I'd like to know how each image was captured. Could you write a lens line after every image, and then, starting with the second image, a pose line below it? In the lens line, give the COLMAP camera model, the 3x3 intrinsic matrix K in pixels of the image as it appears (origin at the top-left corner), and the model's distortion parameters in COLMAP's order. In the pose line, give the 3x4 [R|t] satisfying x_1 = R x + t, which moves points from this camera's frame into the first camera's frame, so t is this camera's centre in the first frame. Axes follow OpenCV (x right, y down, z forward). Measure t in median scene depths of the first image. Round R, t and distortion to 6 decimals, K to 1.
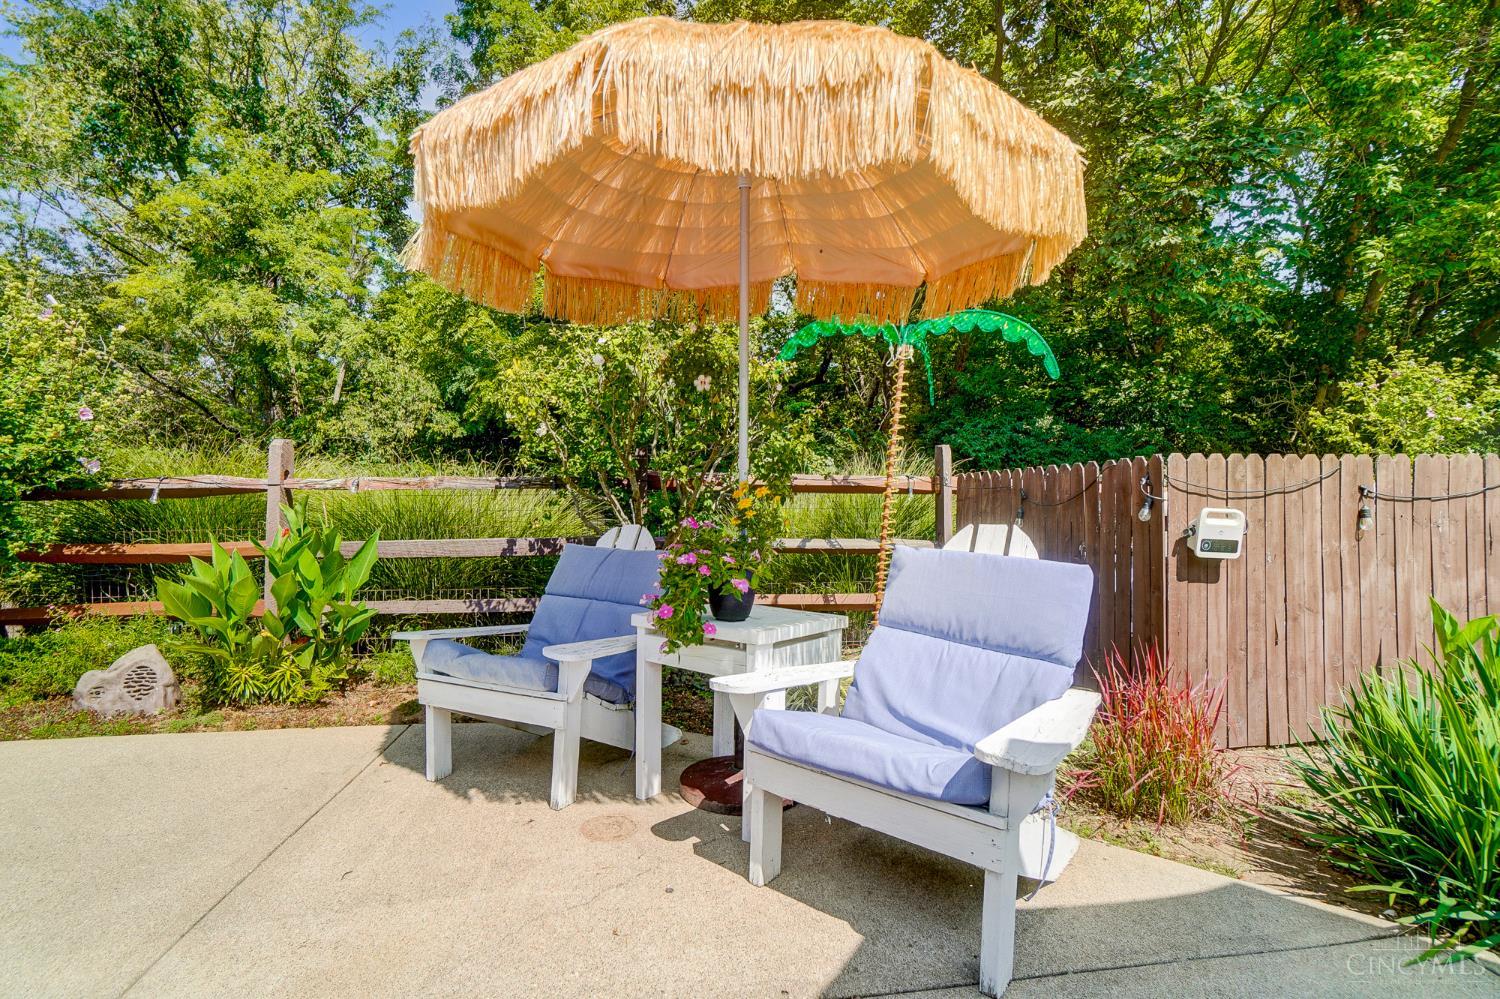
lens RADIAL K [[663.5, 0, 742.3], [0, 663.5, 499.9], [0, 0, 1]] dist [-0.061079, 0.022588]
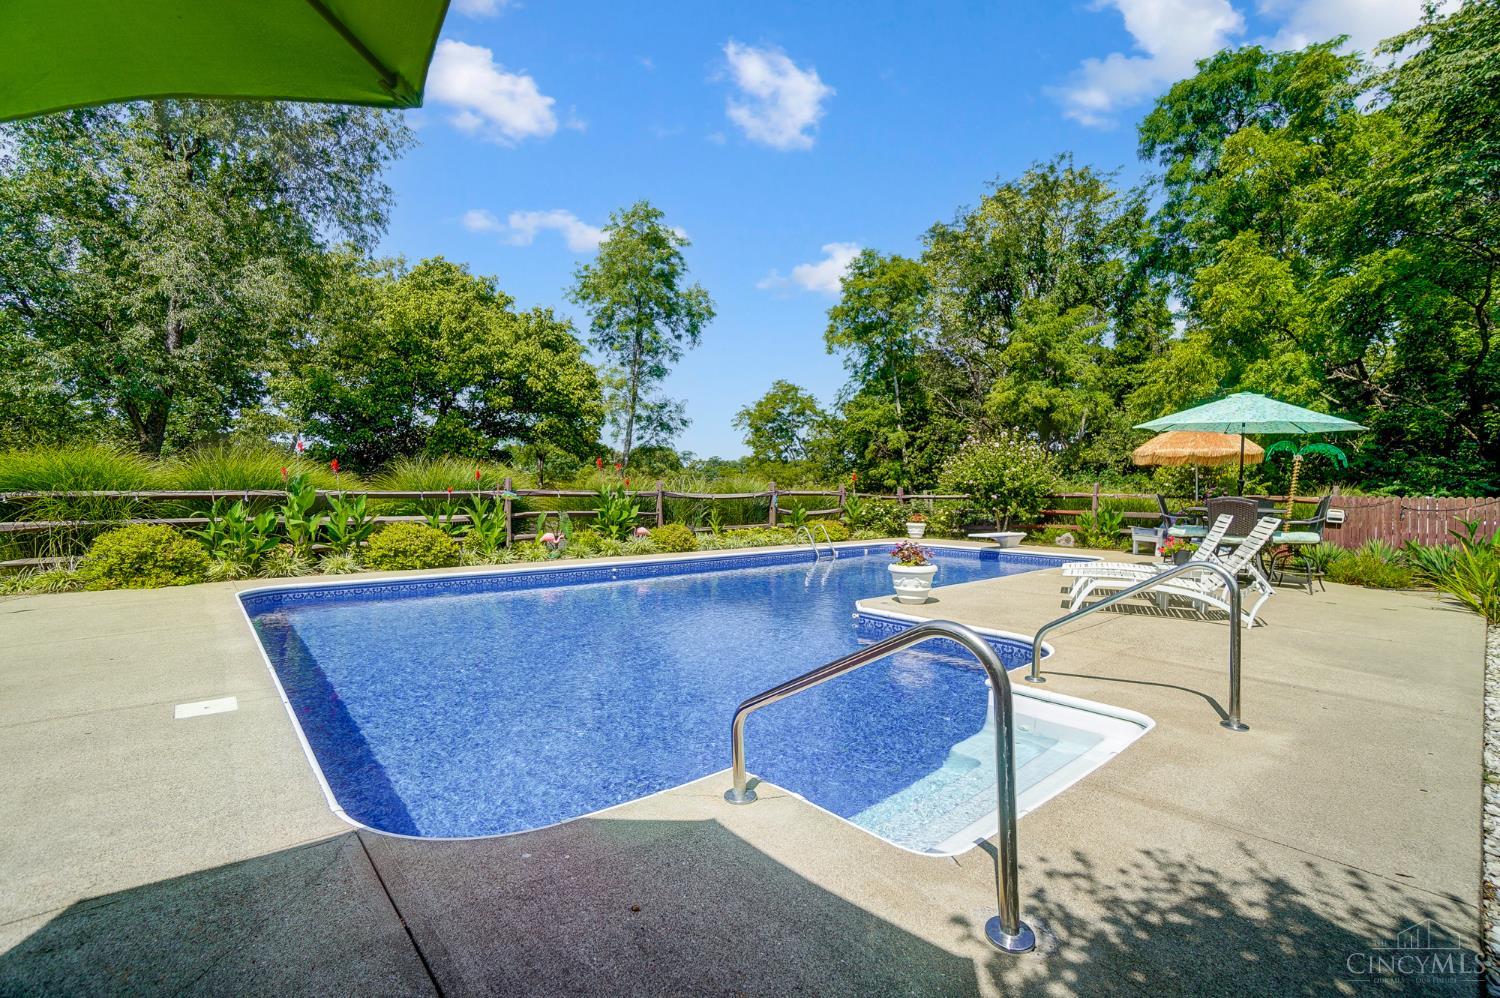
lens RADIAL K [[663.5, 0, 742.3], [0, 663.5, 499.4], [0, 0, 1]] dist [-0.061079, 0.022588]
pose [[0.529622, 0.027912, -0.847774, 1.384719], [-0.023454, 0.999558, 0.018257, -0.023503], [0.847909, 0.010215, 0.530043, -2.705829]]
